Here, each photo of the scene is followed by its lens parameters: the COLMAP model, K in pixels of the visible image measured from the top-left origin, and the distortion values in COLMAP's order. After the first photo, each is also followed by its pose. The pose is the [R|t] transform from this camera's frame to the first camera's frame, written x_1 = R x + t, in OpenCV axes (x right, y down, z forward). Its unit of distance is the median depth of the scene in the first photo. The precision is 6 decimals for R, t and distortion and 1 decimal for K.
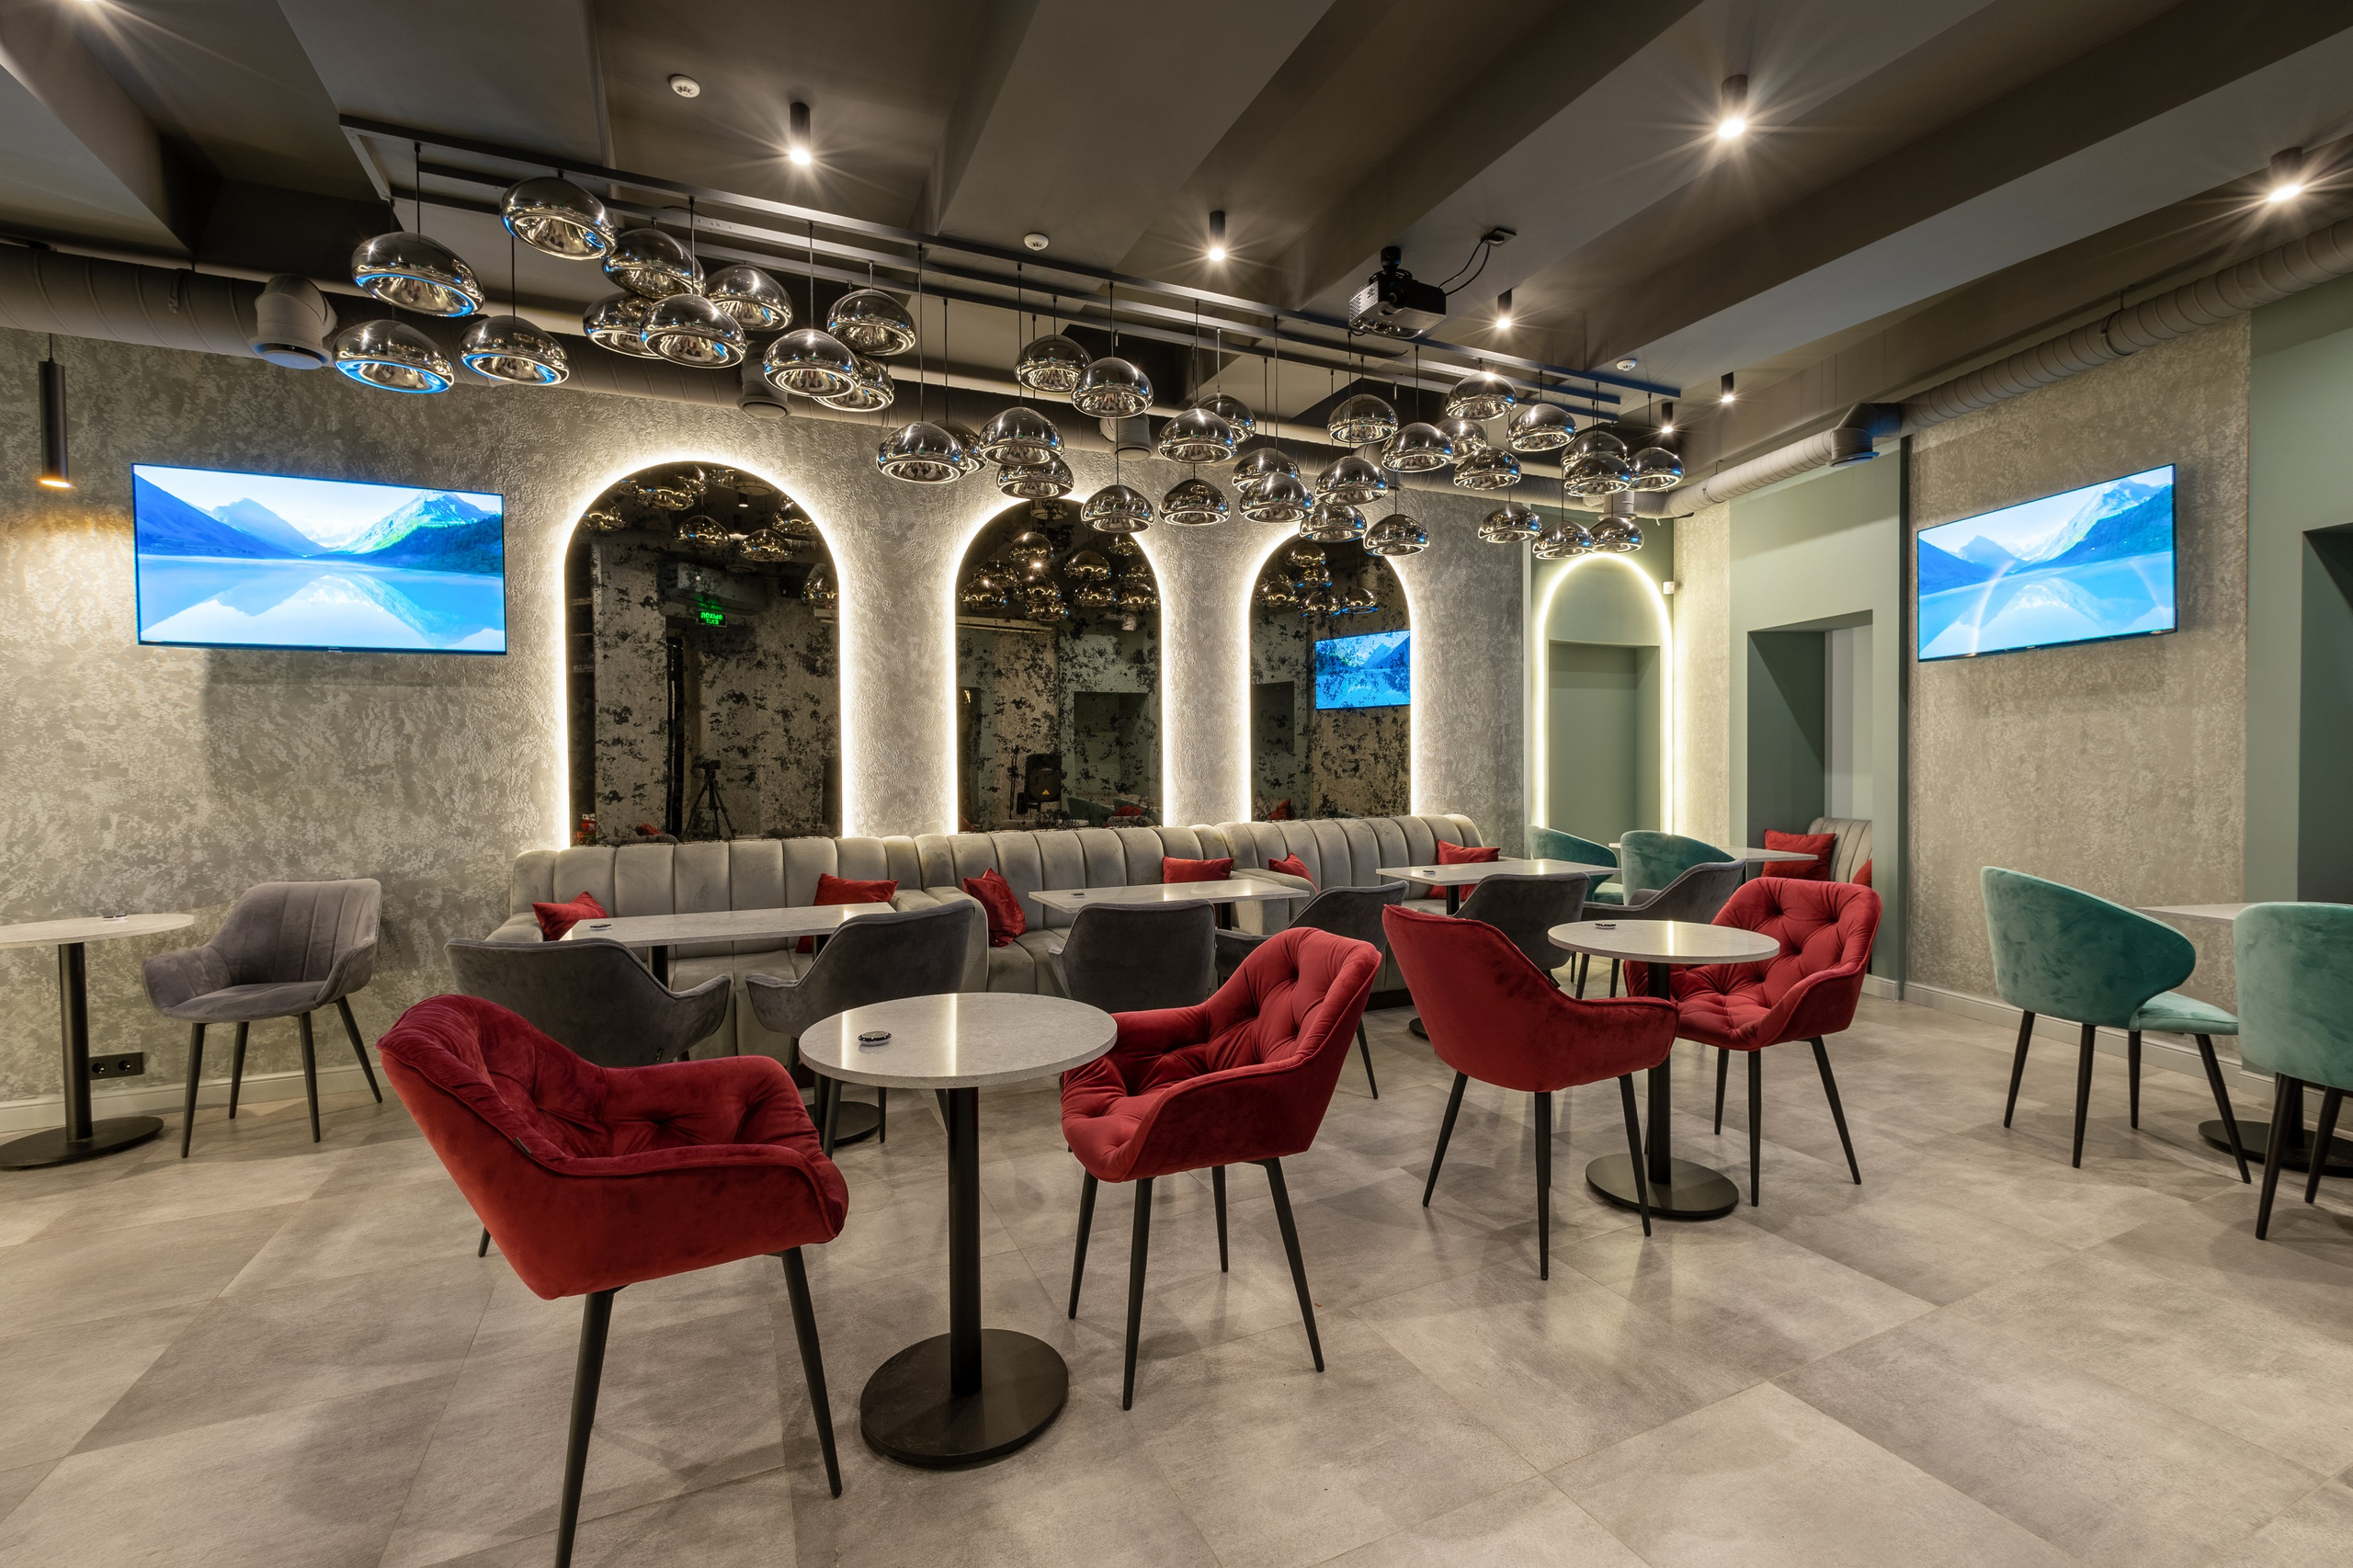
lens RADIAL K [[1010.8, 0, 1180.5], [0, 1010.8, 784.1], [0, 0, 1]] dist [-0.004142, -0.000286]
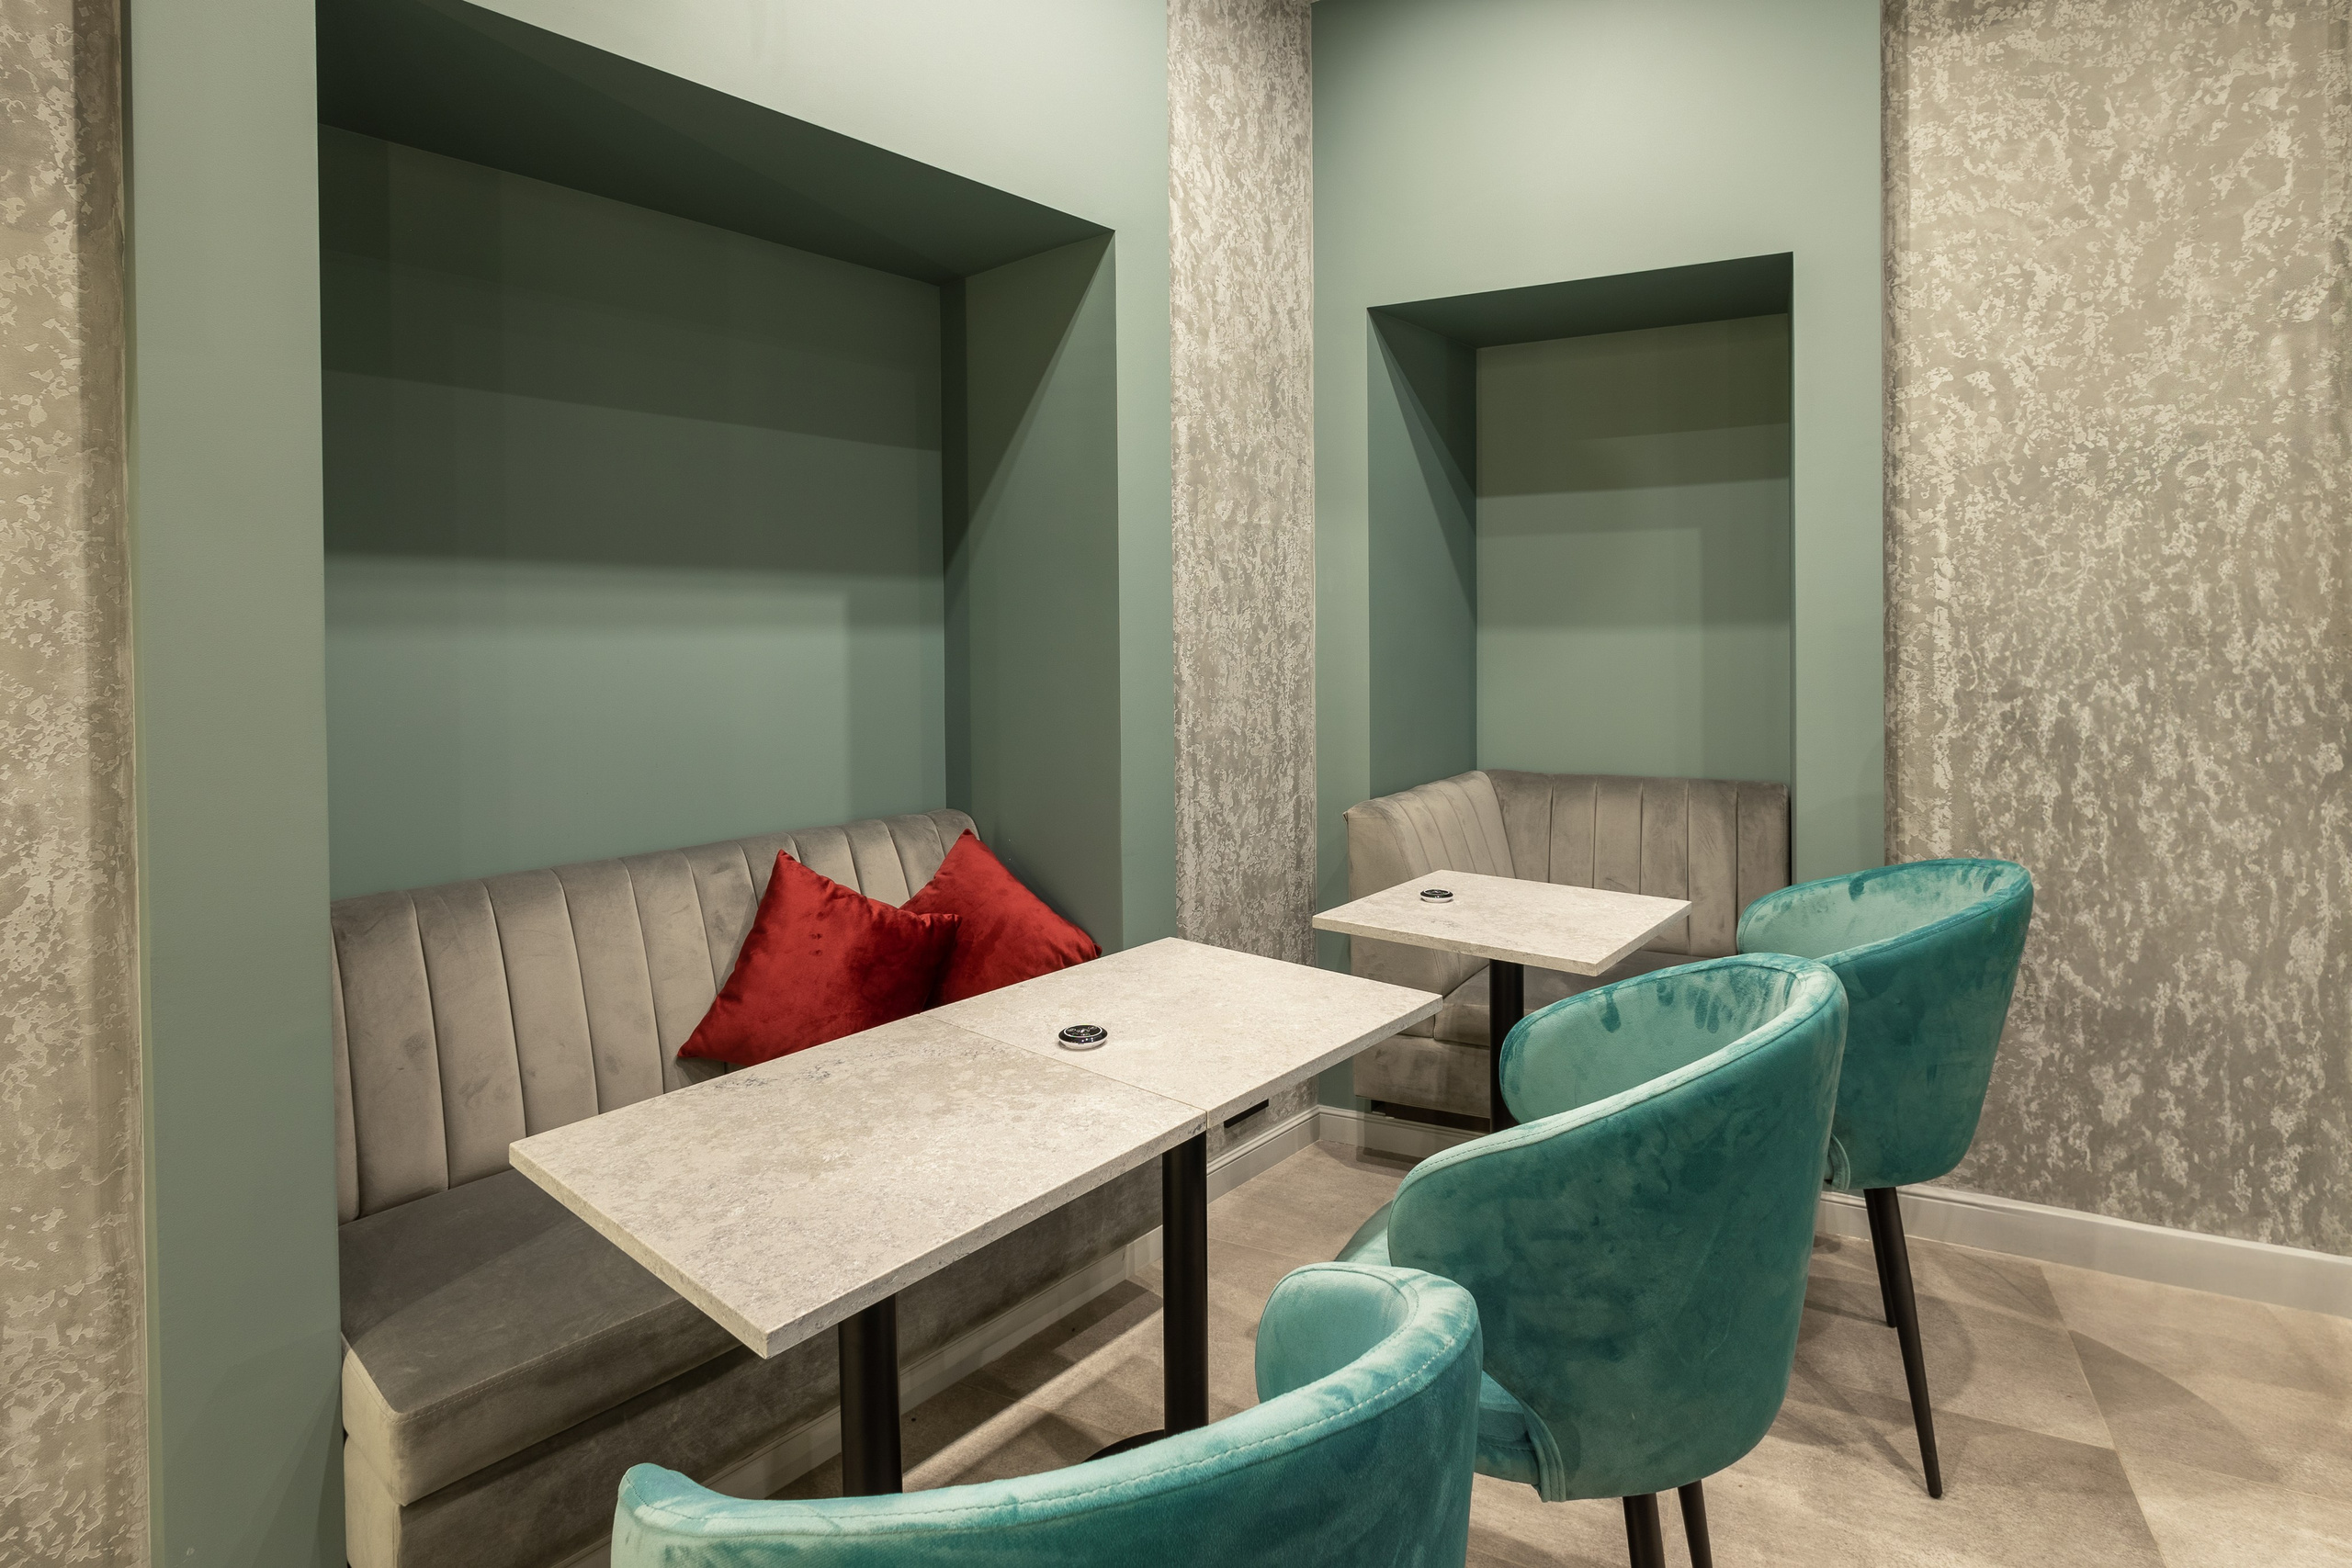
lens RADIAL K [[1184.7, 0, 1178.2], [0, 1184.7, 642.1], [0, 0, 1]] dist [-0.004806, -0.000639]
pose [[-0.632758, 0.006995, 0.774318, 0.526708], [0.031930, 0.999344, 0.017064, -0.023042], [-0.773691, 0.035522, -0.632567, 0.832500]]
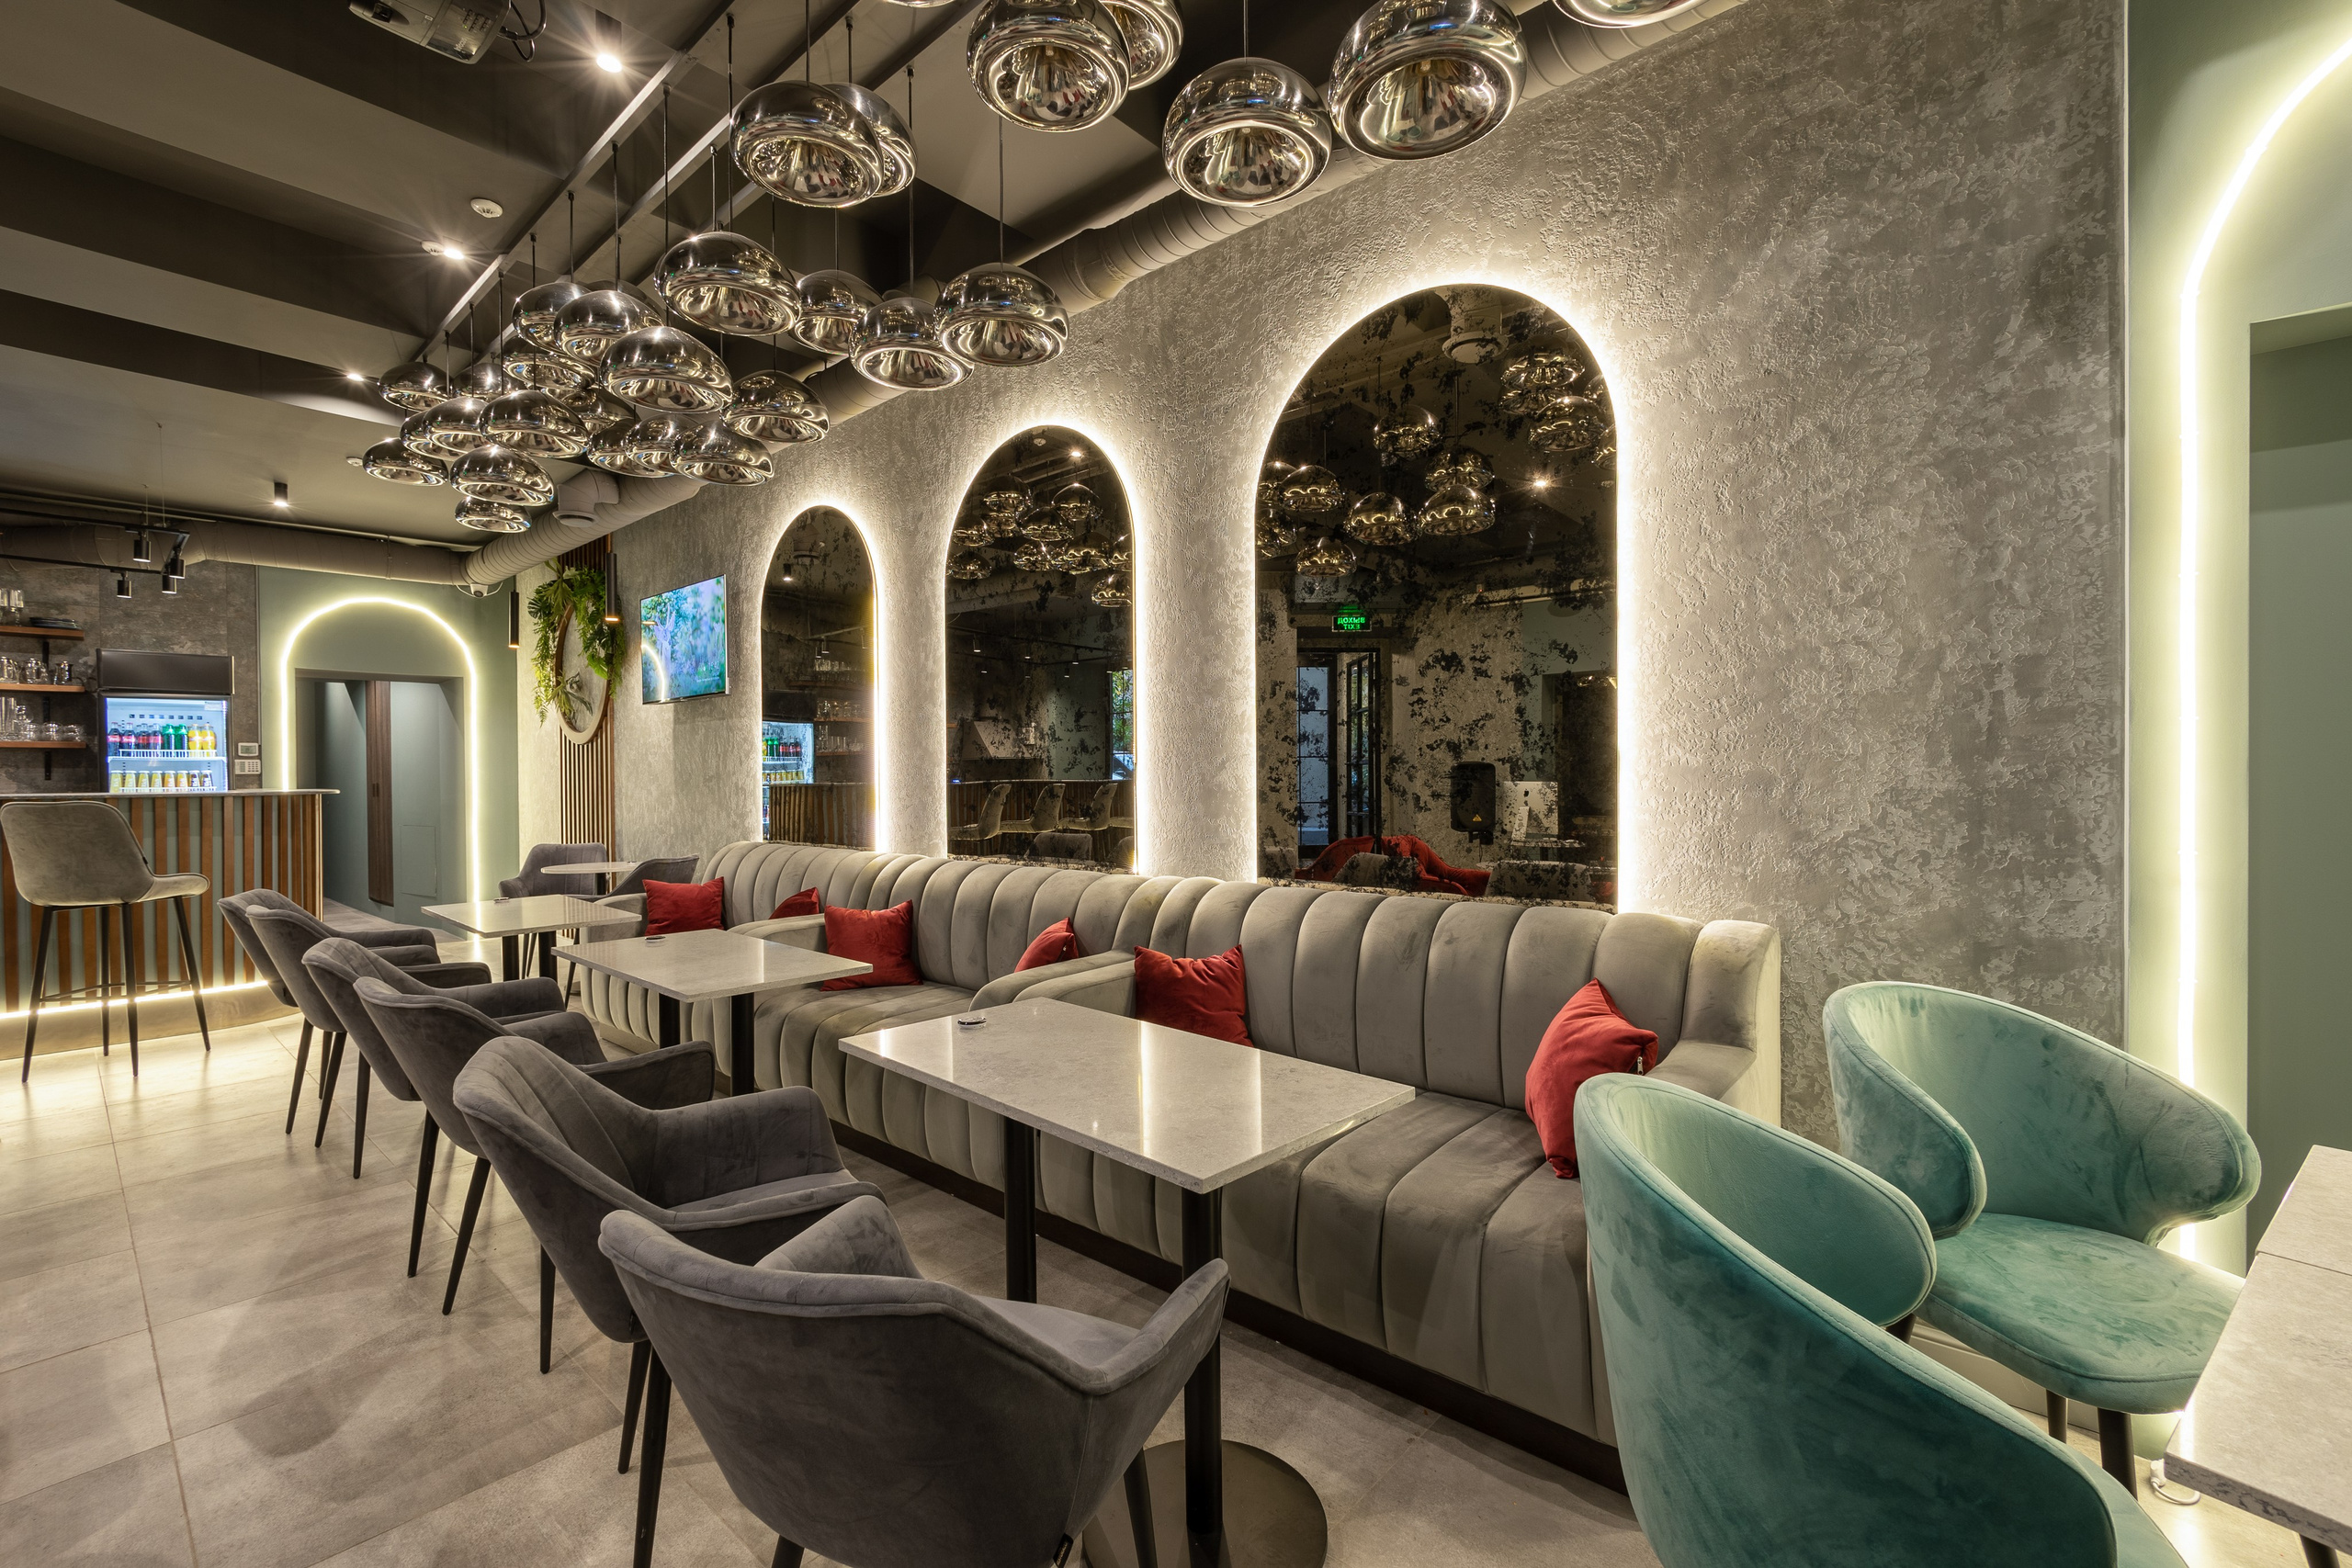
lens RADIAL K [[999.7, 0, 1180.3], [0, 999.7, 784.7], [0, 0, 1]] dist [-0.005341, -0.000160]
pose [[0.406734, 0.015355, -0.913418, 0.729600], [-0.016158, 0.999823, 0.009613, -0.027975], [0.913404, 0.010849, 0.406910, 0.941381]]
